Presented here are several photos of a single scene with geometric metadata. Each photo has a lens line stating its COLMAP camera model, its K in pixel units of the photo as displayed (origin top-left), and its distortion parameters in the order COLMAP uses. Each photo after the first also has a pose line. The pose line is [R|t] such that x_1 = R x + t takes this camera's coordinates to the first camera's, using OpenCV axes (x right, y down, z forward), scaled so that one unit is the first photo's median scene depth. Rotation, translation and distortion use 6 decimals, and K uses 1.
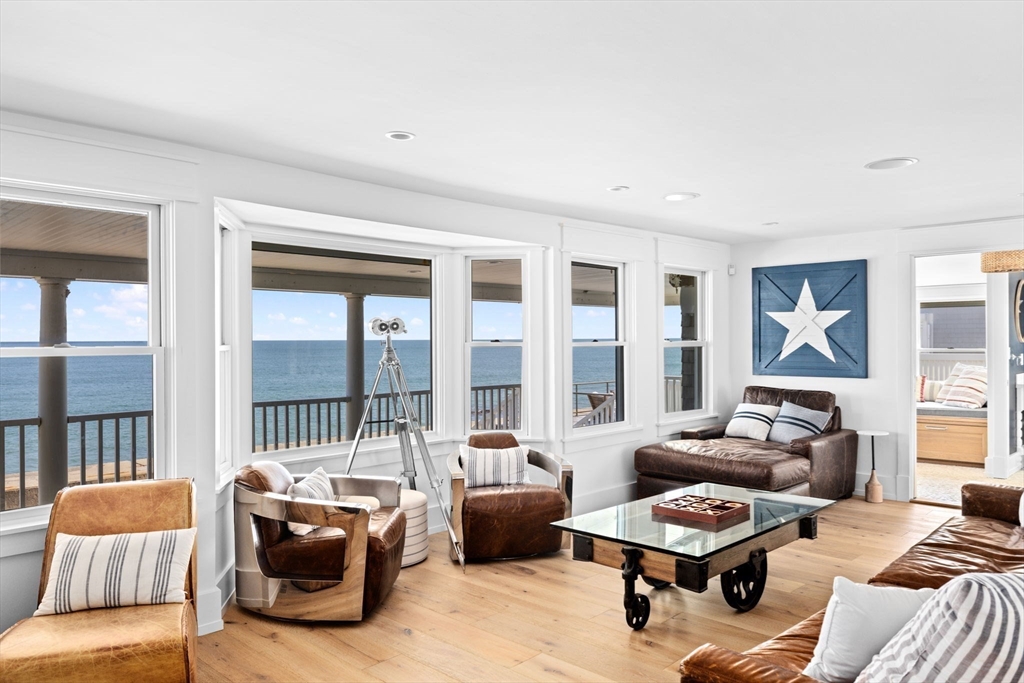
lens RADIAL K [[733.2, 0, 512.0], [0, 733.2, 341.5], [0, 0, 1]] dist [-0.008464, -0.003476]
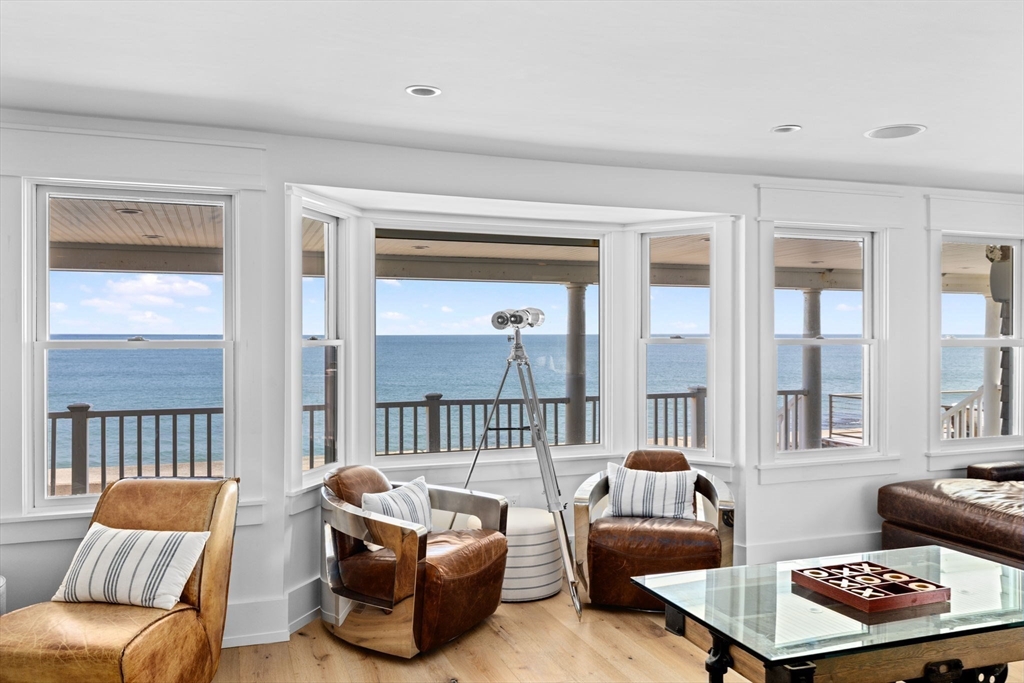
lens RADIAL K [[796.3, 0, 512.0], [0, 796.3, 341.5], [0, 0, 1]] dist [-0.003655, -0.000635]
pose [[0.896627, 0.009341, -0.442689, 0.251104], [-0.006270, 0.999945, 0.008399, -0.002300], [0.442743, -0.004755, 0.896636, 0.167434]]
